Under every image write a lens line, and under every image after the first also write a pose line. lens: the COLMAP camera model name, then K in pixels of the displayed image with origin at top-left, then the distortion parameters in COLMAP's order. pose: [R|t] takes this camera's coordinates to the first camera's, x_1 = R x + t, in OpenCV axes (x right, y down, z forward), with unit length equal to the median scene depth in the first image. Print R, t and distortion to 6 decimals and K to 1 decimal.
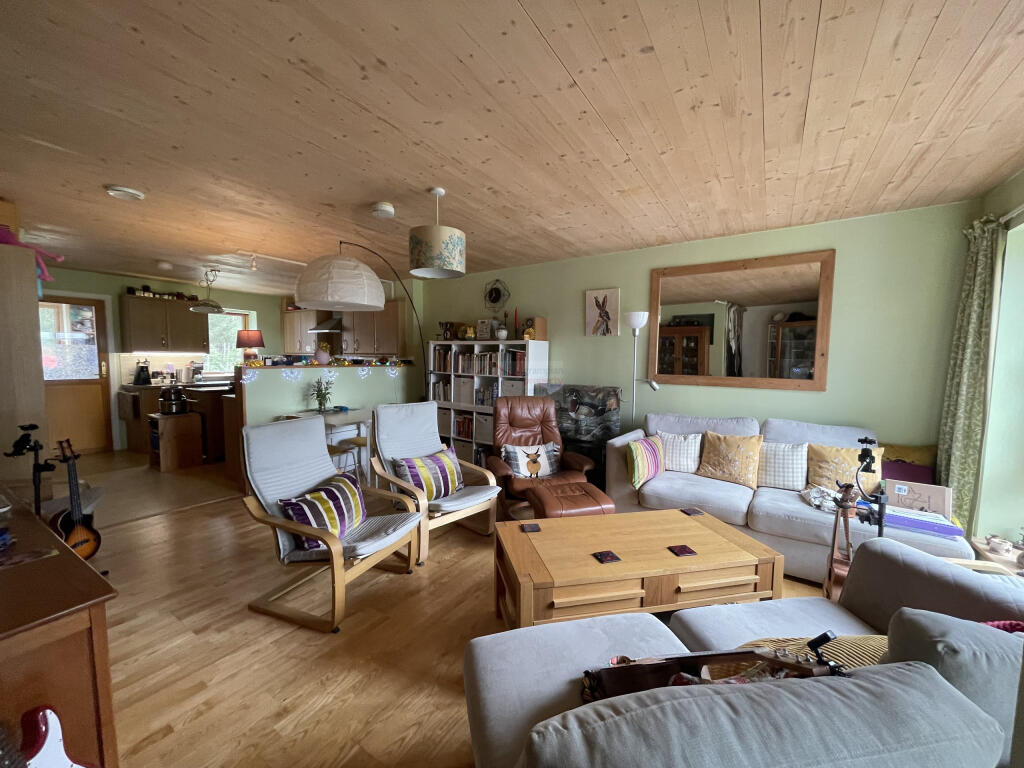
lens RADIAL K [[413.2, 0, 511.3], [0, 413.2, 389.7], [0, 0, 1]] dist [0.001536, -0.000387]
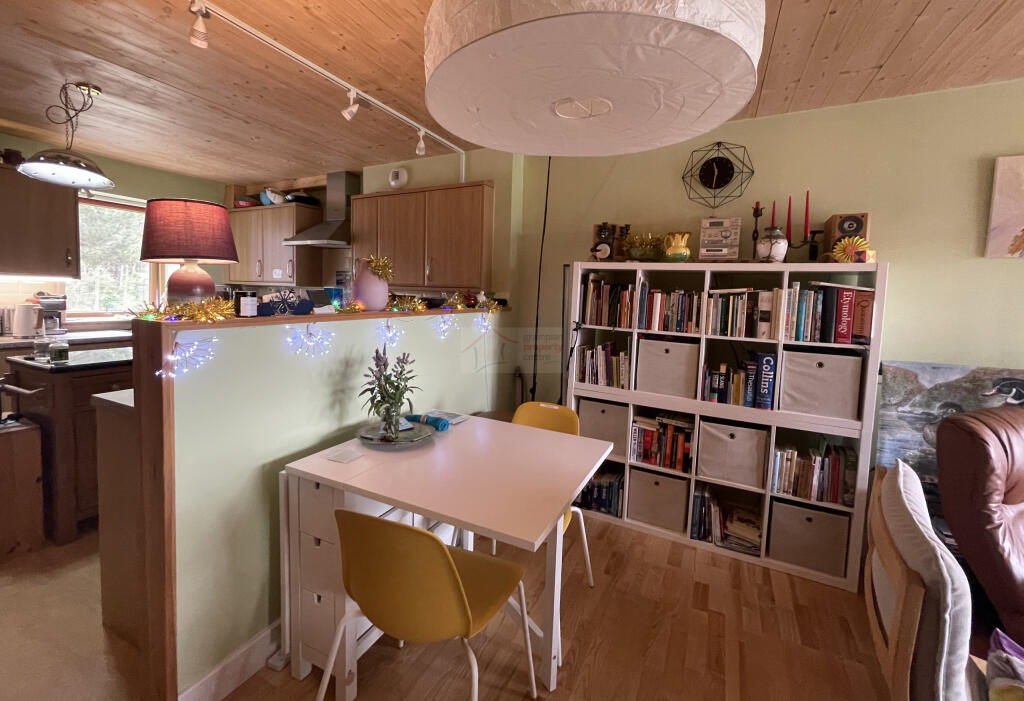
lens RADIAL K [[430.5, 0, 505.8], [0, 430.5, 318.7], [0, 0, 1]] dist [0.002433, -0.000107]
pose [[0.992429, 0.010653, 0.122358, -0.358615], [-0.008859, 0.999845, -0.015194, -0.044806], [-0.122501, 0.013995, 0.992370, 0.534508]]
